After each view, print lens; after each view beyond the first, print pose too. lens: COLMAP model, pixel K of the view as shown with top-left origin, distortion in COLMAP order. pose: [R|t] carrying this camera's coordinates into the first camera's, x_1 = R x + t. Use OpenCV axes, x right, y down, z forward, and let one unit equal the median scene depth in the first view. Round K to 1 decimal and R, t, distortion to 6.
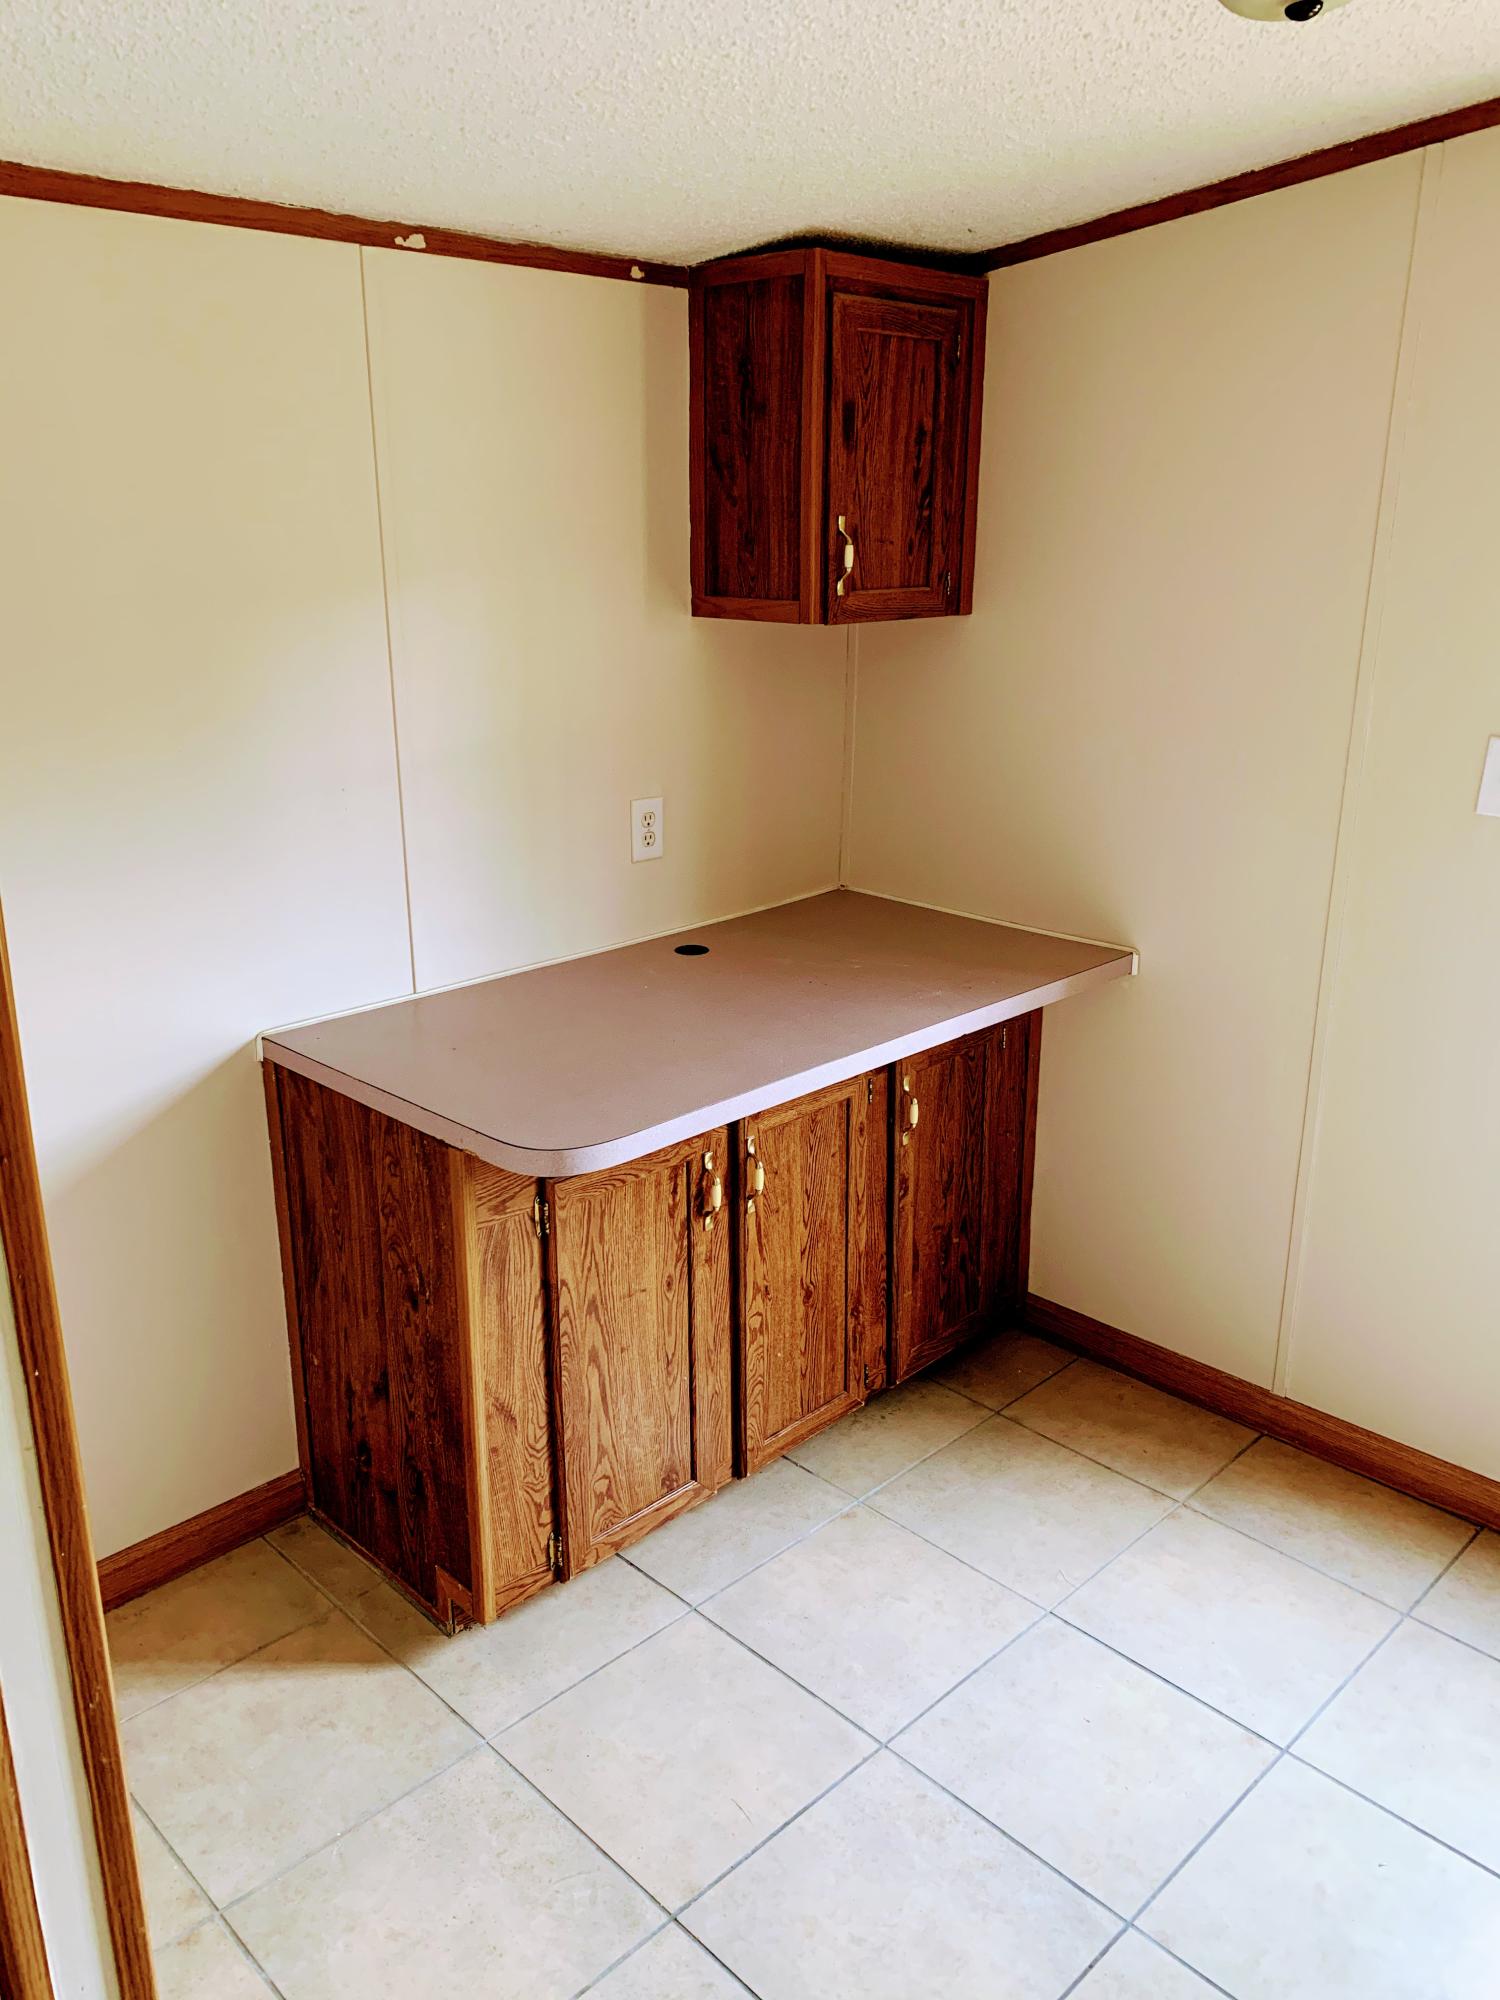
lens RADIAL K [[1502.9, 0, 745.5], [0, 1502.9, 1007.0], [0, 0, 1]] dist [0.021042, -0.035332]
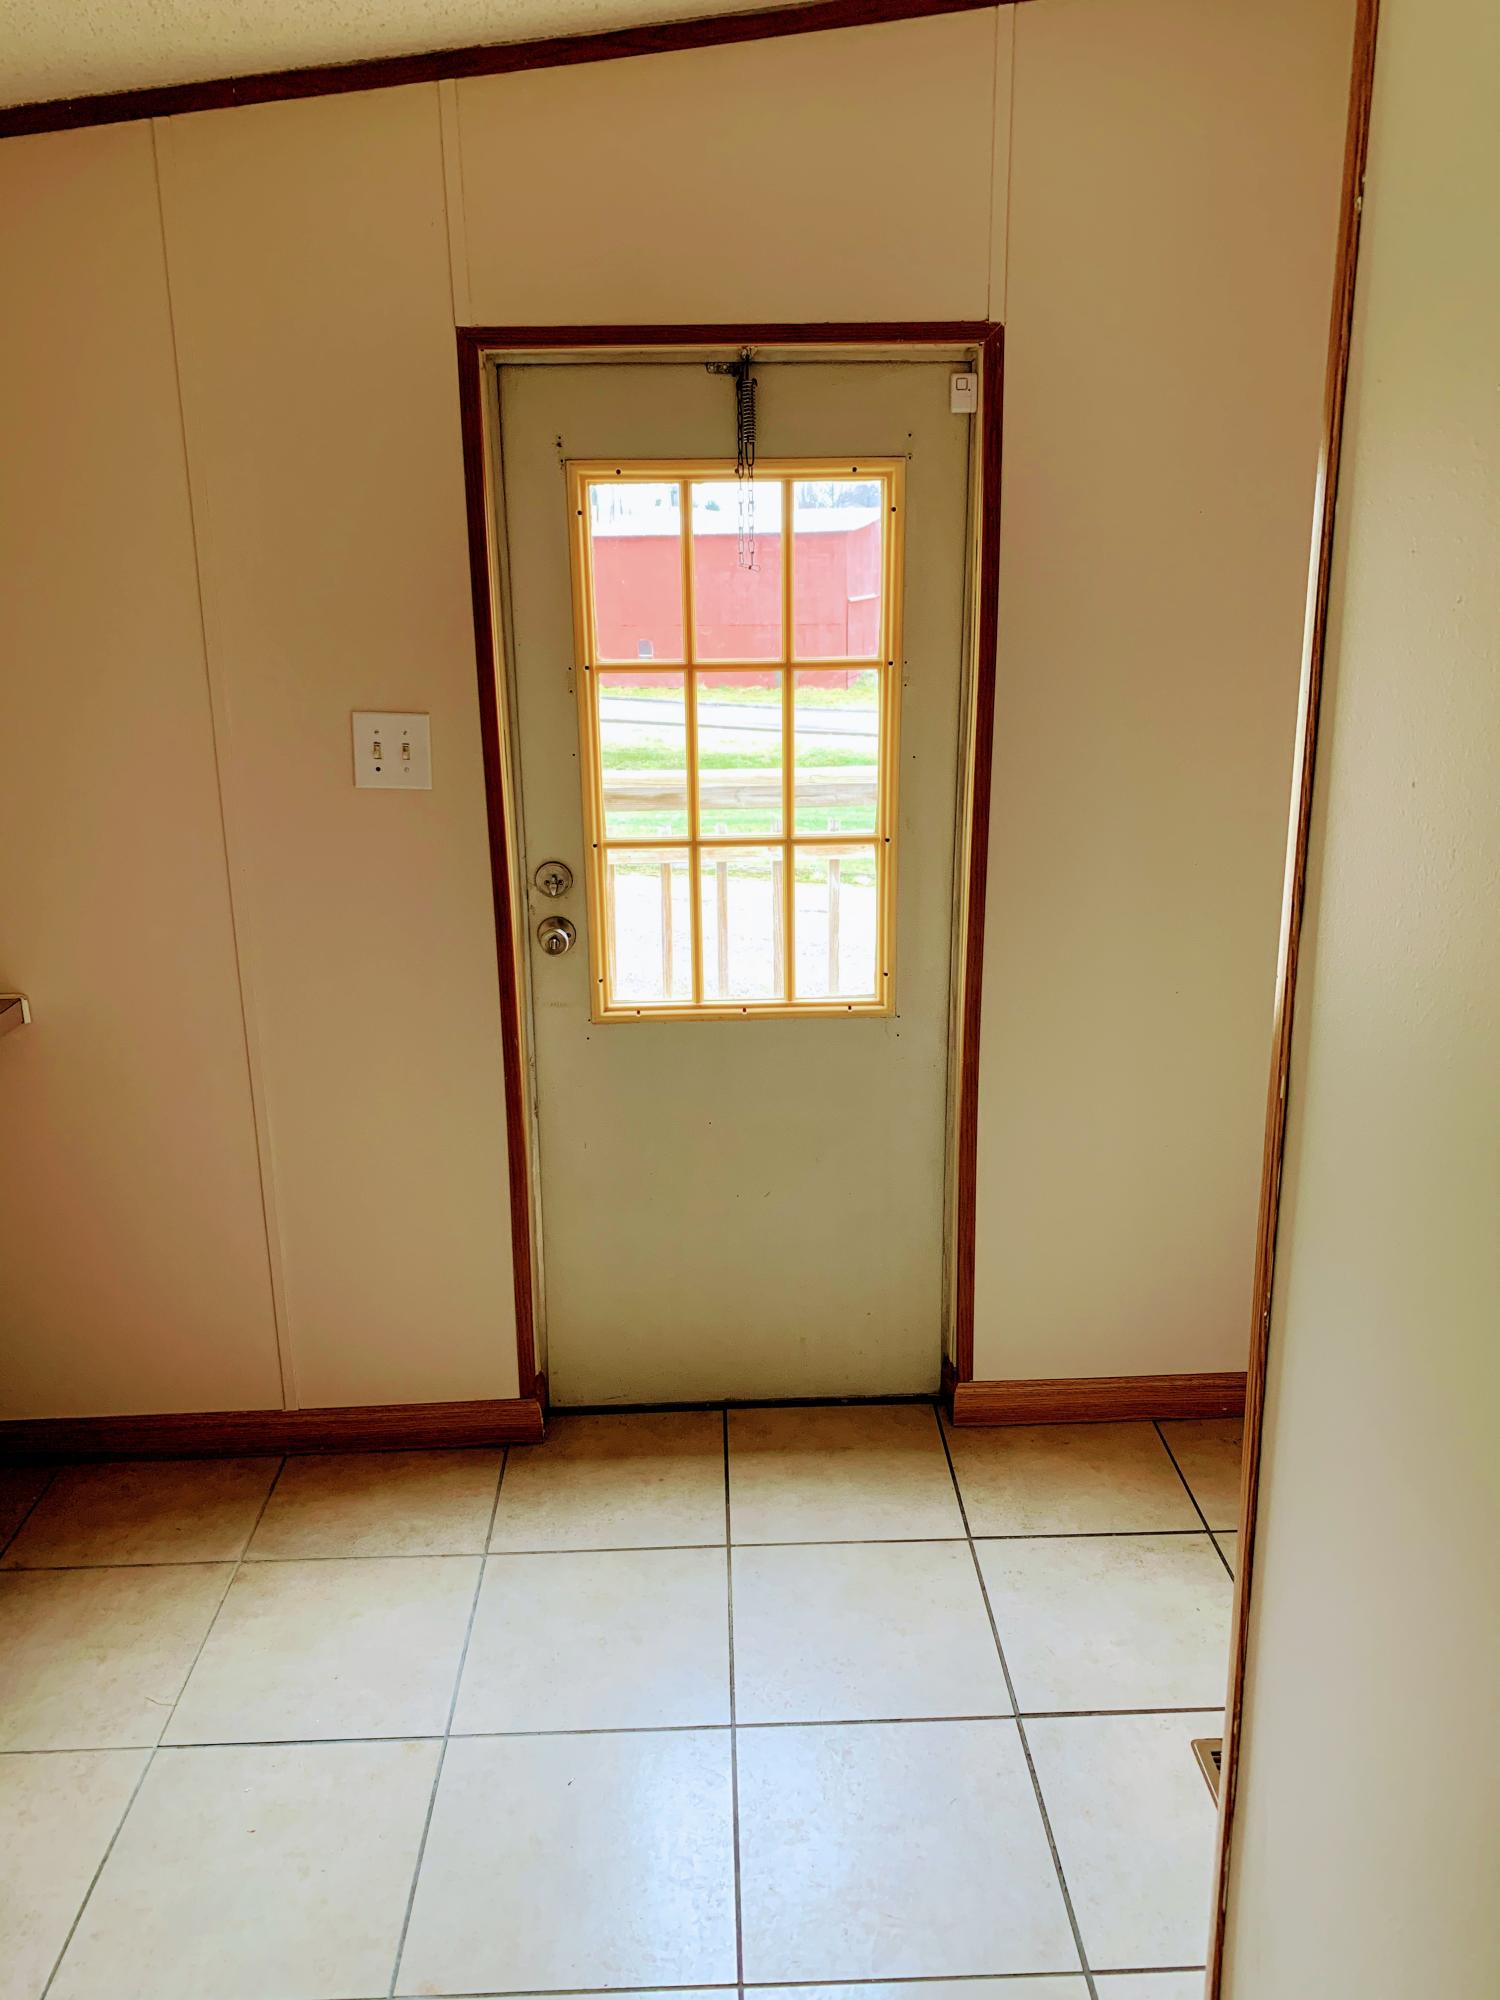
lens RADIAL K [[1502.9, 0, 749.2], [0, 1502.9, 1002.9], [0, 0, 1]] dist [0.021042, -0.035332]
pose [[0.675098, -0.217939, 0.704802, -0.076725], [0.235626, 0.969026, 0.073947, 0.001549], [-0.699087, 0.116148, 0.705540, 0.085865]]
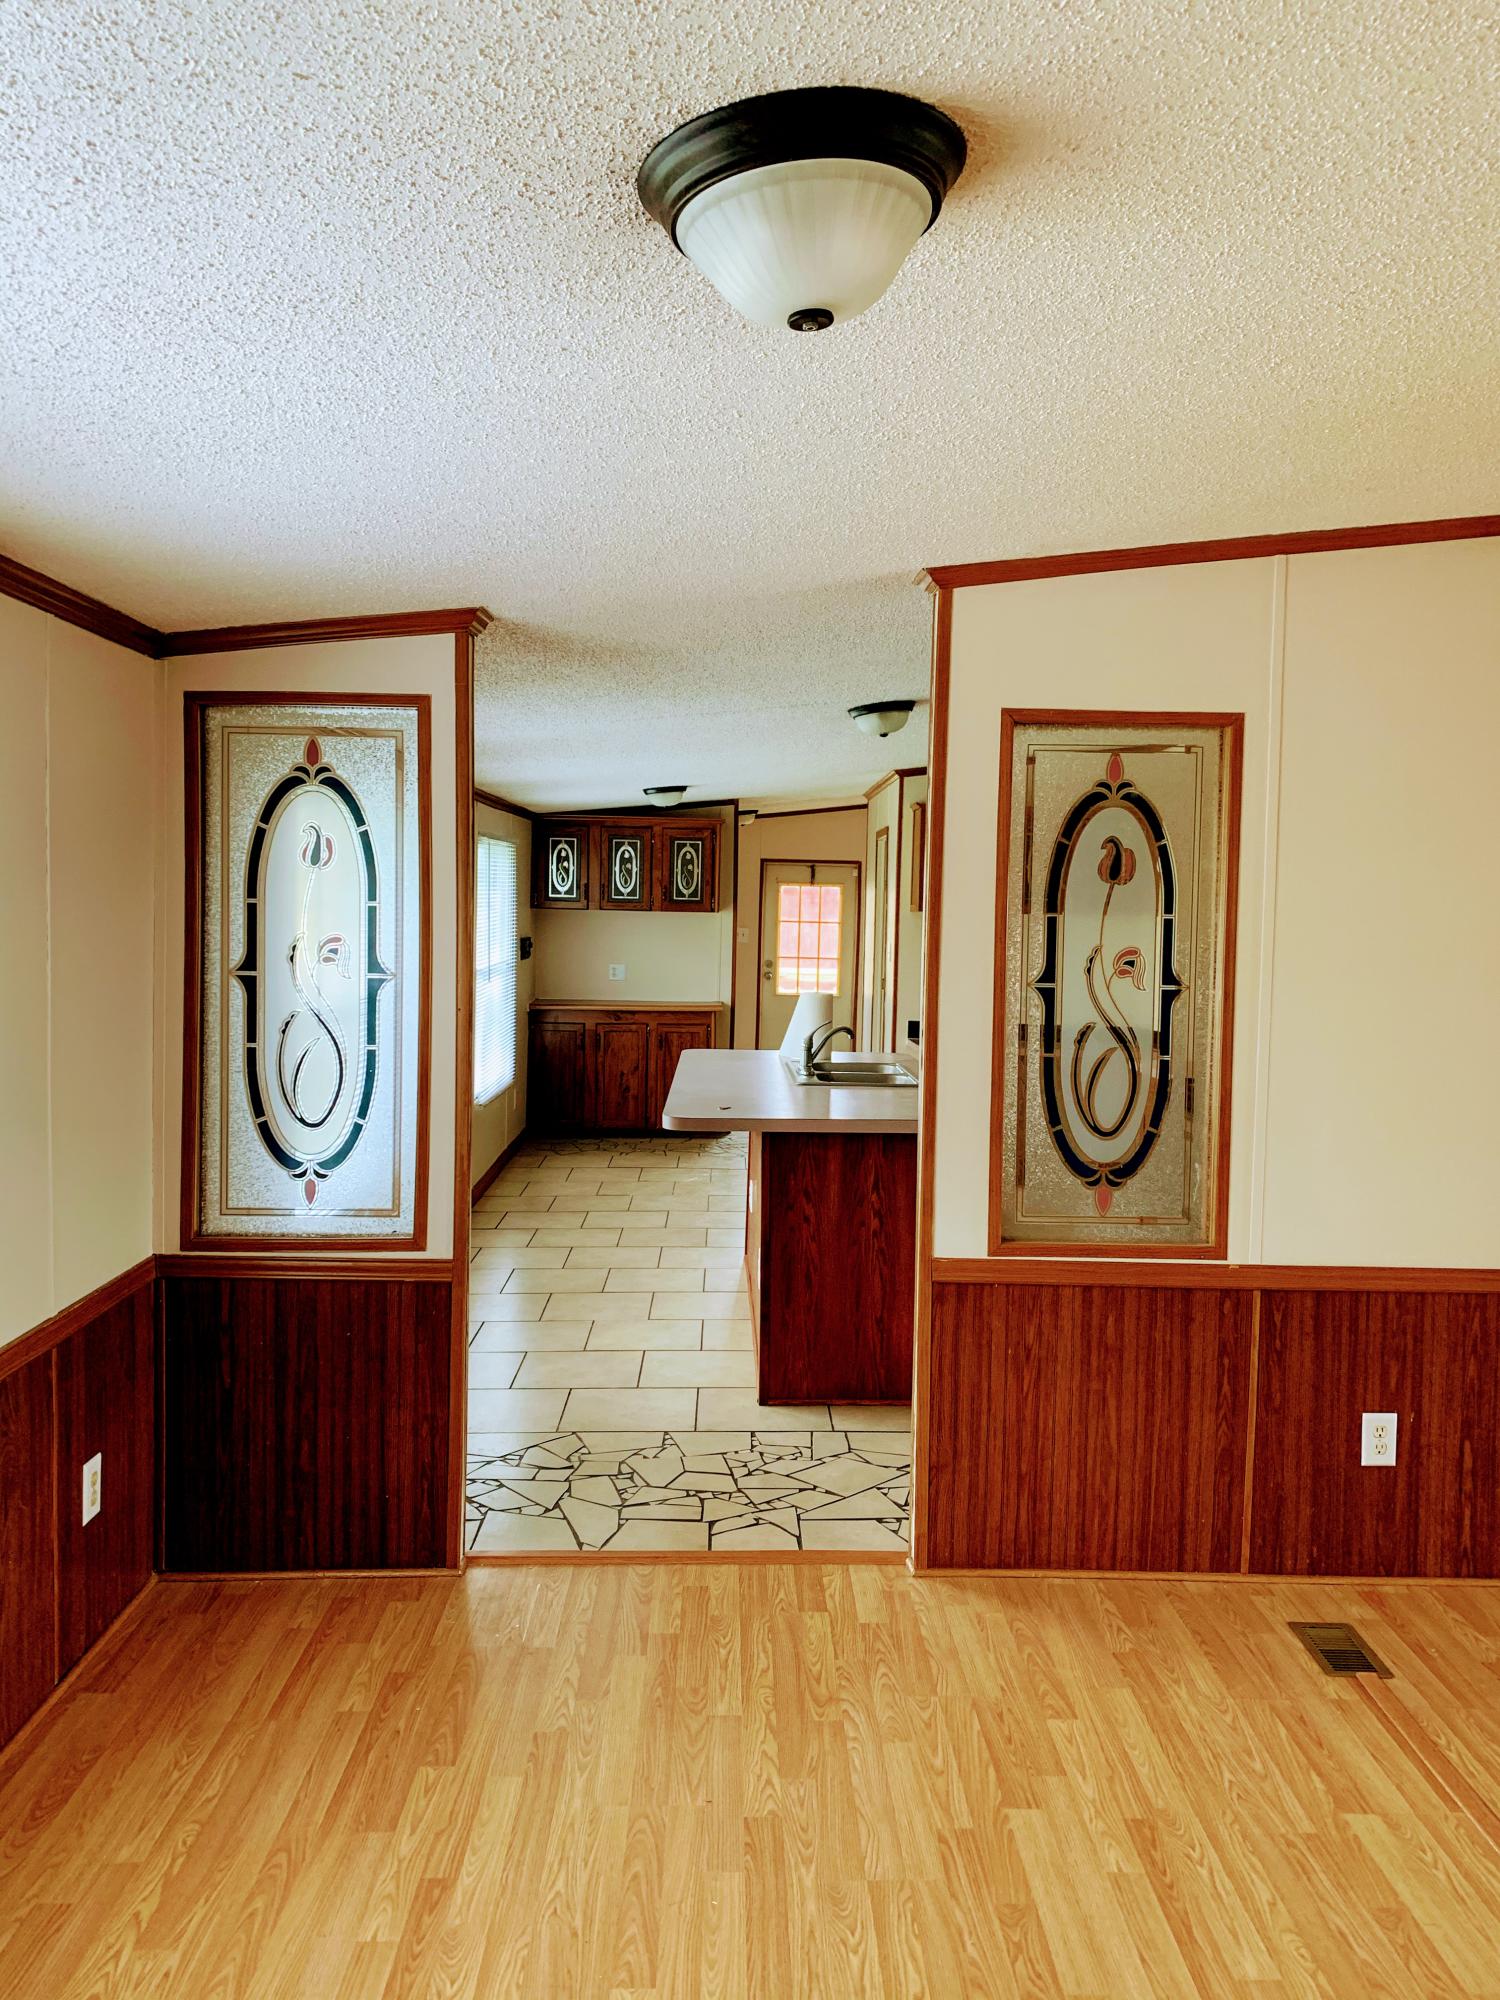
lens RADIAL K [[1502.9, 0, 751.4], [0, 1502.9, 995.6], [0, 0, 1]] dist [0.021042, -0.035332]
pose [[0.690928, -0.025559, 0.722472, -2.636707], [0.194068, 0.969249, -0.151306, 0.693504], [-0.696388, 0.244750, 0.674641, -2.040227]]
